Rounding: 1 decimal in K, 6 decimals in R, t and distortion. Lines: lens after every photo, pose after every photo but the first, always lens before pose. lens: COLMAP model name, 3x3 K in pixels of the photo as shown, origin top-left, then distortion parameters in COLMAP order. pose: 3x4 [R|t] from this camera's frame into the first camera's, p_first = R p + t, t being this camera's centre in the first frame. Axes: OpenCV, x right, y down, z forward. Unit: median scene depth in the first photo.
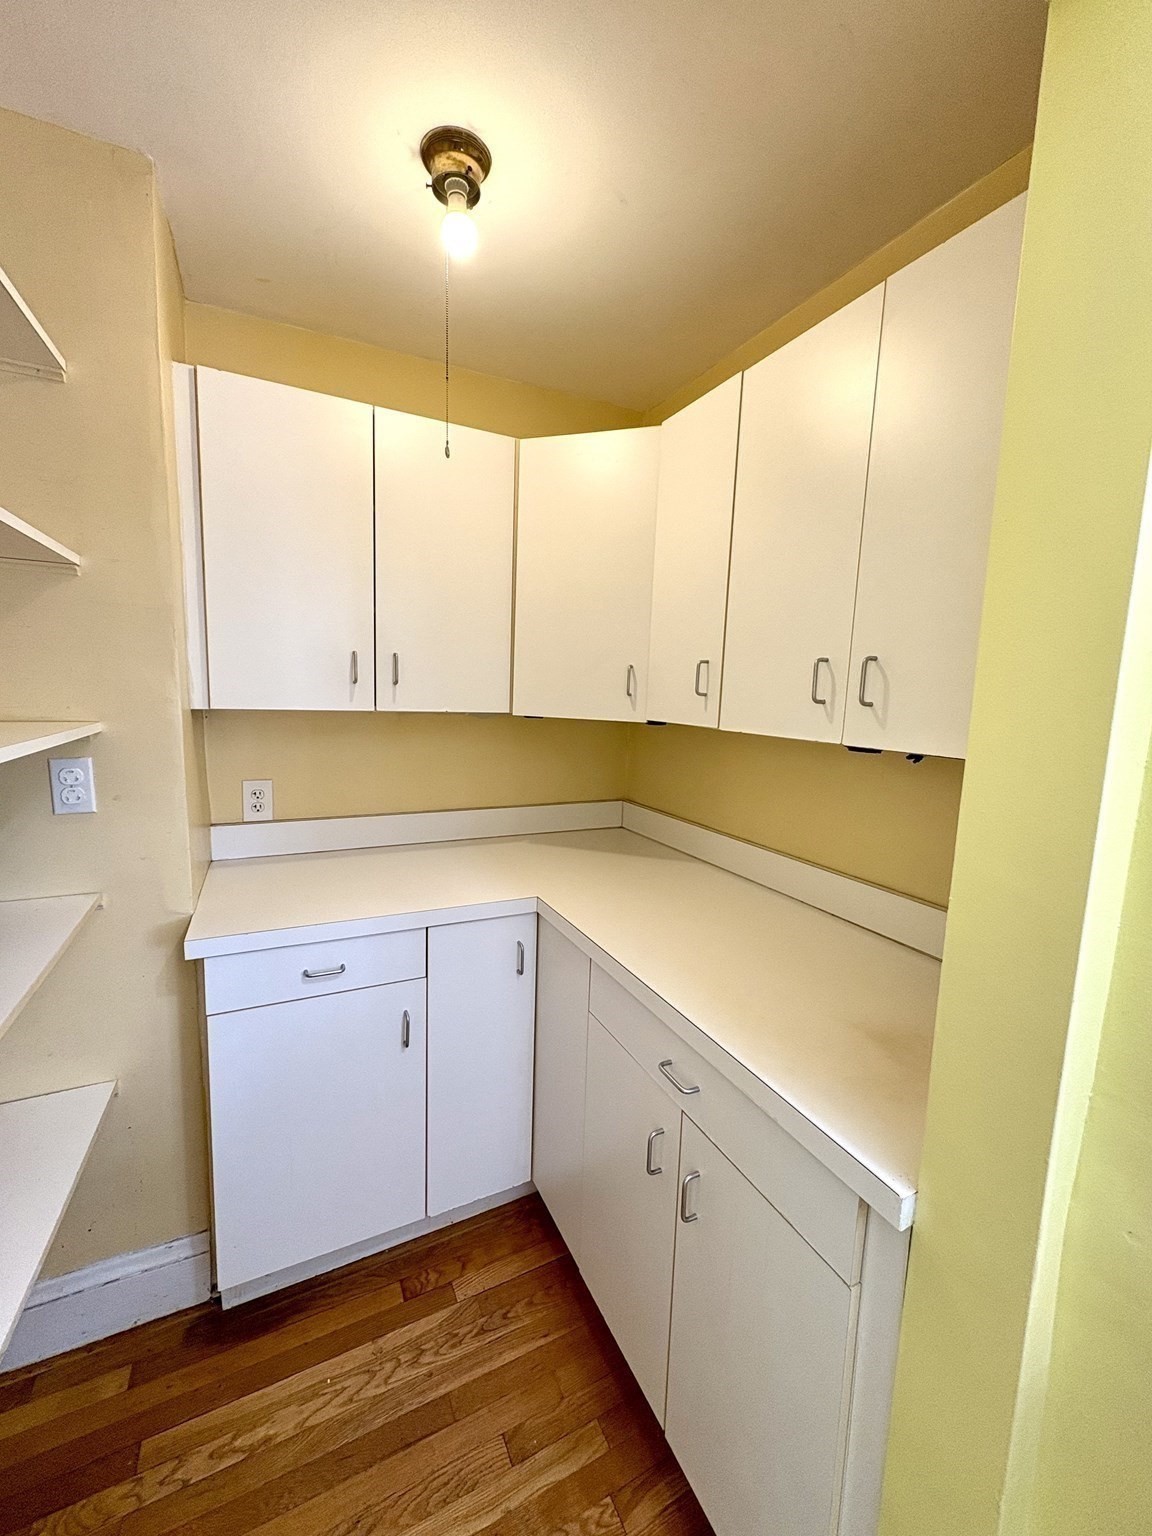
lens RADIAL K [[611.4, 0, 573.1], [0, 611.4, 766.0], [0, 0, 1]] dist [-0.001413, 0.000416]
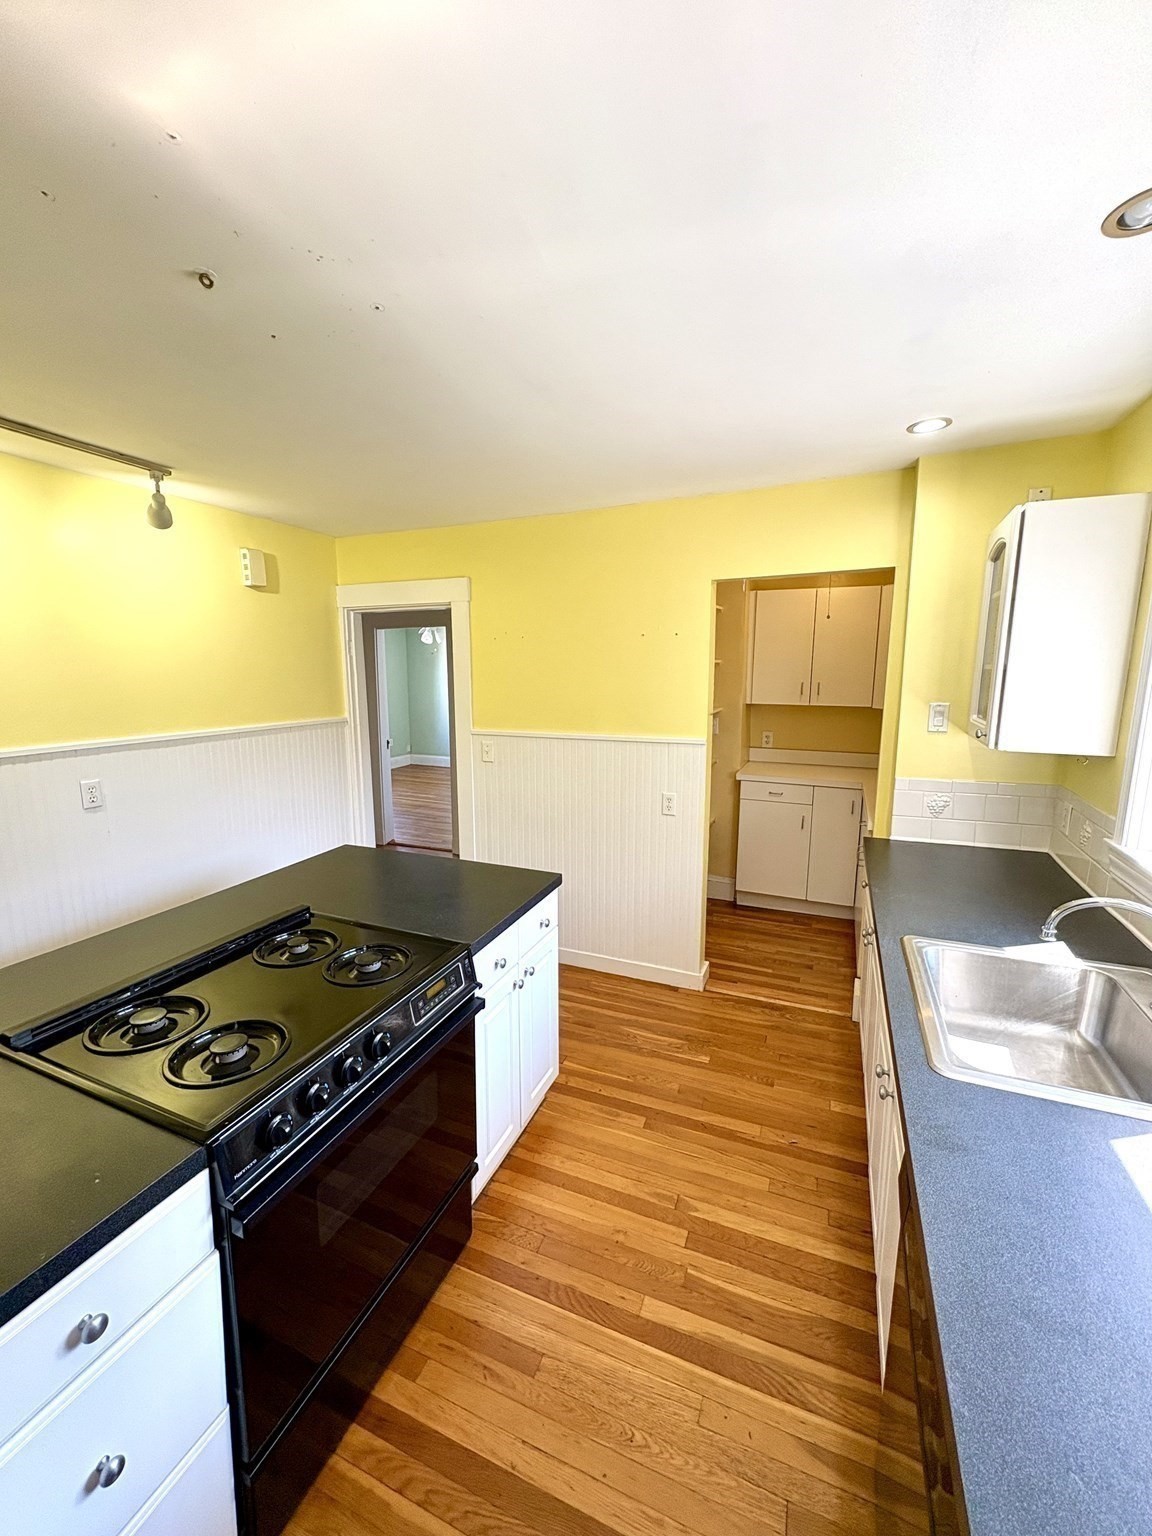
lens RADIAL K [[611.4, 0, 576.0], [0, 611.4, 762.1], [0, 0, 1]] dist [-0.001413, 0.000416]
pose [[0.652326, 0.090700, -0.752492, 1.085653], [-0.074932, 0.995668, 0.055053, 0.086562], [0.754225, 0.020474, 0.656297, -1.548043]]
